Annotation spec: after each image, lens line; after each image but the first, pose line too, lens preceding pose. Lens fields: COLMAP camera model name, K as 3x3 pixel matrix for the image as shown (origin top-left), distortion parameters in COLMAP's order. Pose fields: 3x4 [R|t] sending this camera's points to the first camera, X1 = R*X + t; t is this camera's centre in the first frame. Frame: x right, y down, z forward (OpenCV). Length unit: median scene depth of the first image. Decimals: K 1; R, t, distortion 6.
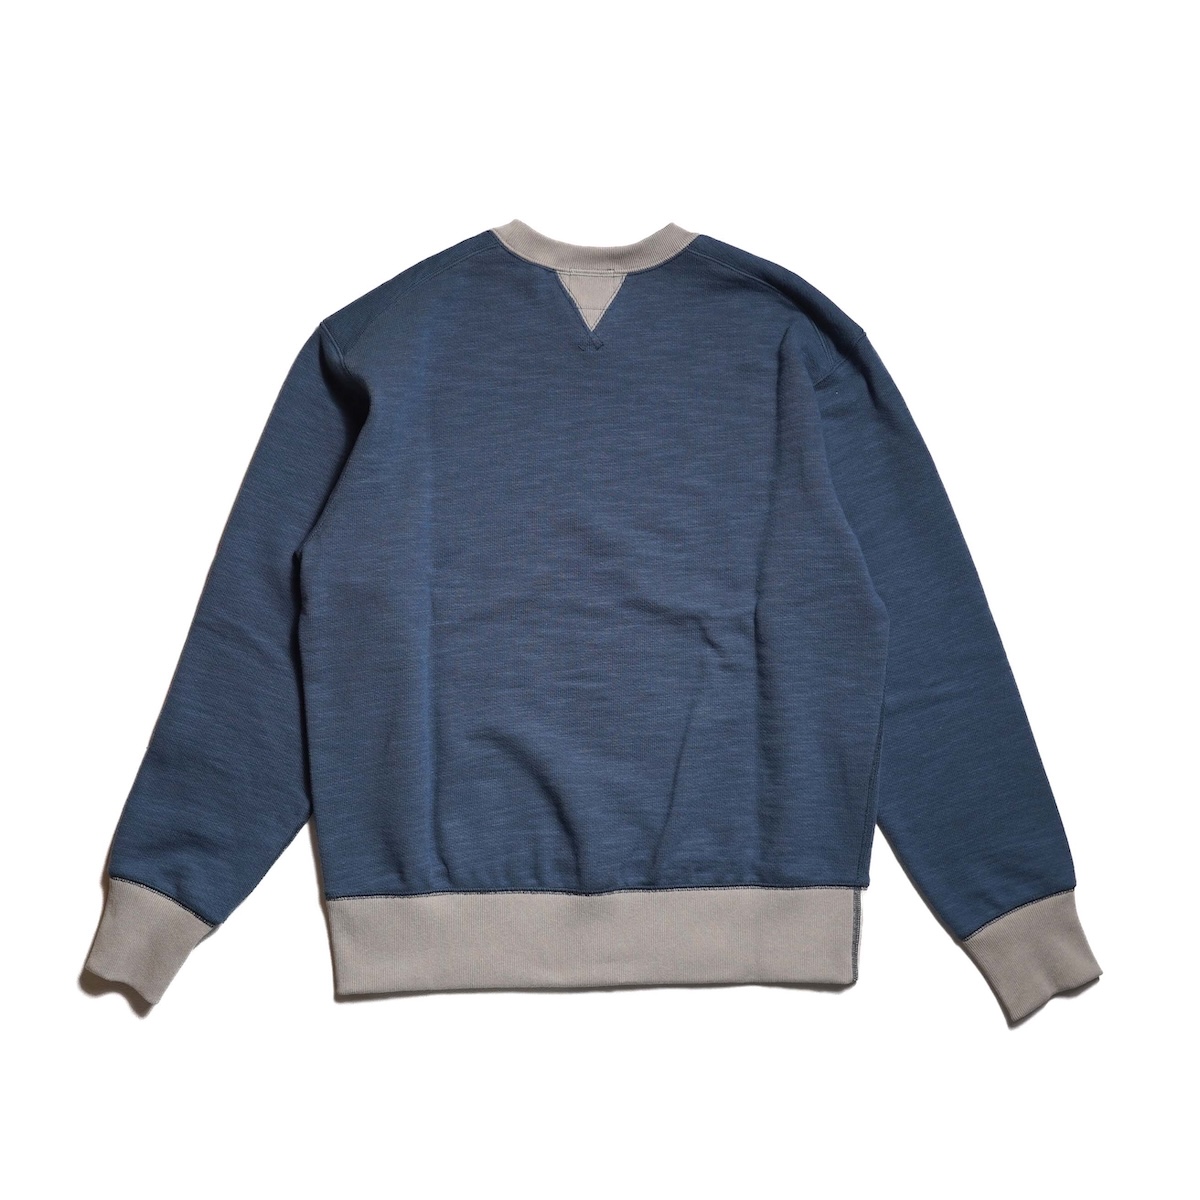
lens RADIAL K [[1351.0, 0, 601.1], [0, 1351.0, 598.8], [0, 0, 1]] dist [-0.017478, 0.000000]
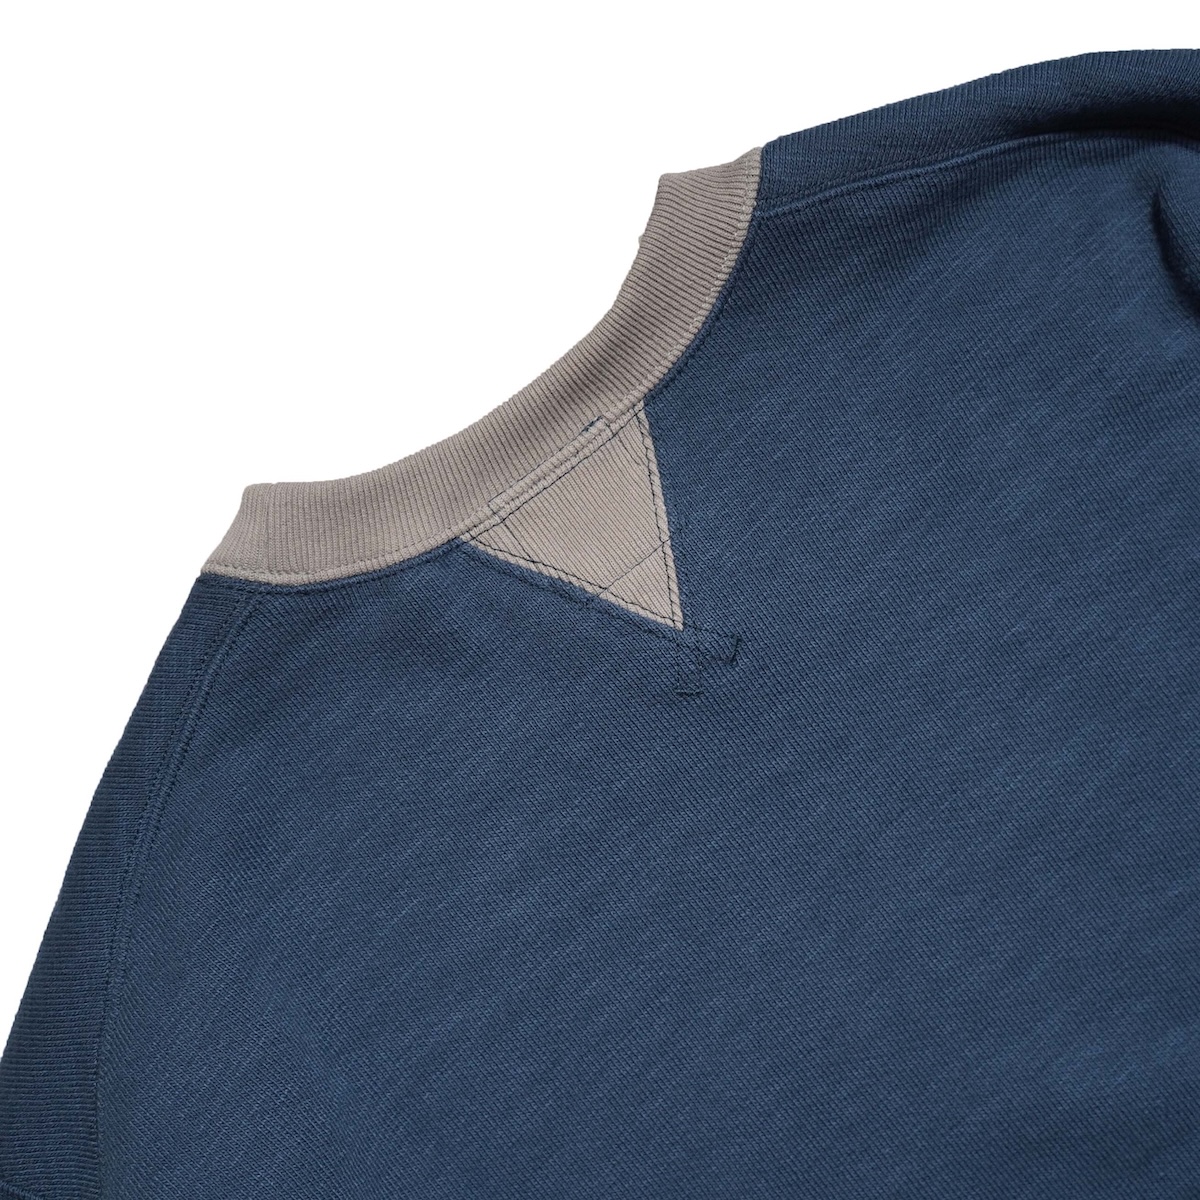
lens RADIAL K [[1351.0, 0, 596.1], [0, 1351.0, 602.6], [0, 0, 1]] dist [-0.017478, 0.000000]
pose [[0.778322, -0.627864, -0.000944, -0.017916], [0.625458, 0.775206, 0.088649, -0.240529], [-0.054928, -0.069588, 0.996062, 0.694924]]
